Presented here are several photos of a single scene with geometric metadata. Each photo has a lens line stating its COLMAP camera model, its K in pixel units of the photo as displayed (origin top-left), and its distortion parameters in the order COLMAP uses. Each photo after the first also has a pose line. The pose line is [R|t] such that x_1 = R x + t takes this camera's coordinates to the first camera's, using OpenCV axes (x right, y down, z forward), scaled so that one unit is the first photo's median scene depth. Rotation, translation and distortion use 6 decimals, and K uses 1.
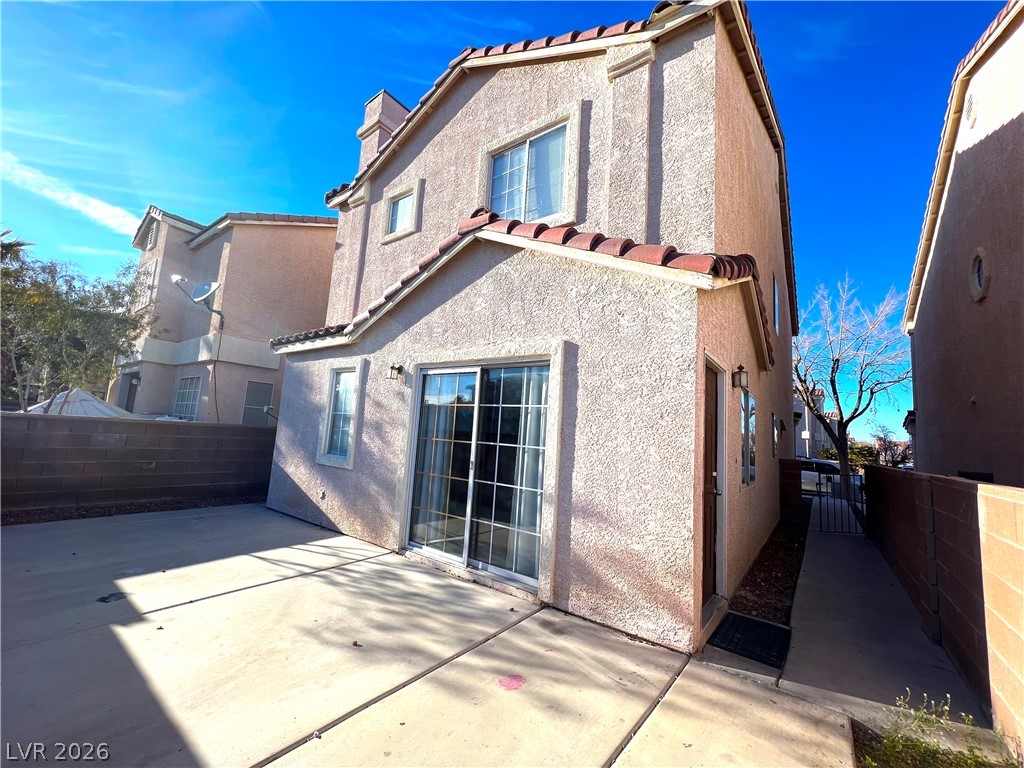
lens RADIAL K [[411.3, 0, 512.6], [0, 411.3, 384.7], [0, 0, 1]] dist [-0.001547, 0.001307]
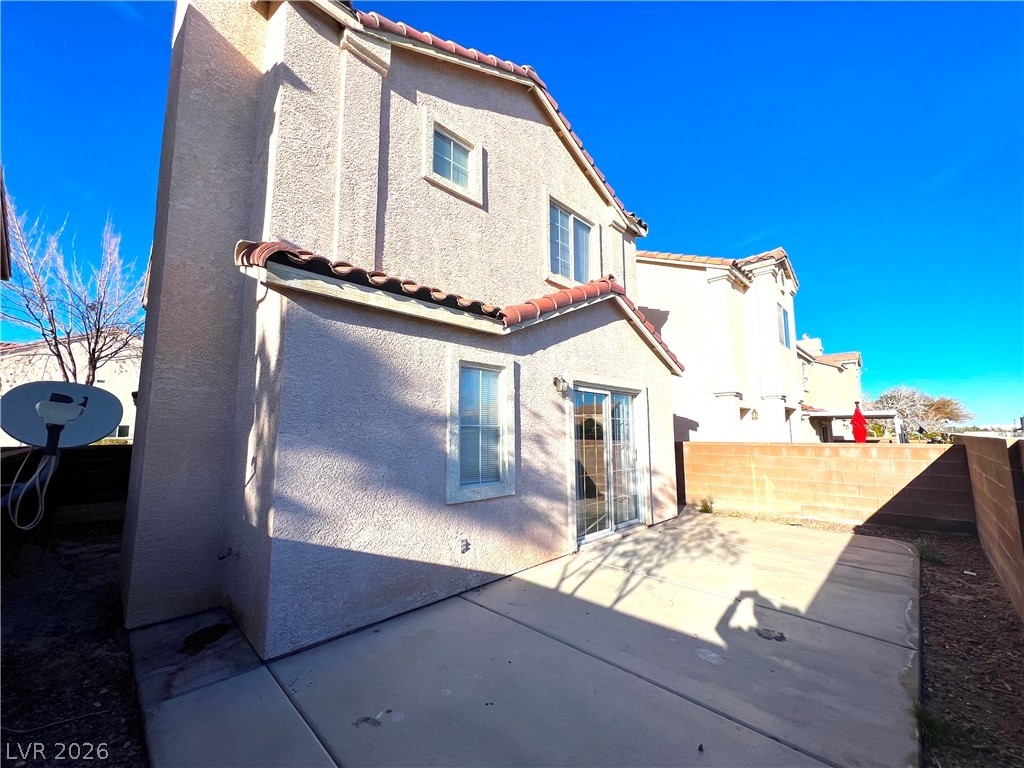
lens RADIAL K [[411.3, 0, 512.4], [0, 411.3, 383.6], [0, 0, 1]] dist [-0.001547, 0.001307]
pose [[0.136685, 0.054724, 0.989102, -1.285230], [-0.108671, 0.993275, -0.039938, 0.020393], [-0.984636, -0.102028, 0.141713, 0.957695]]
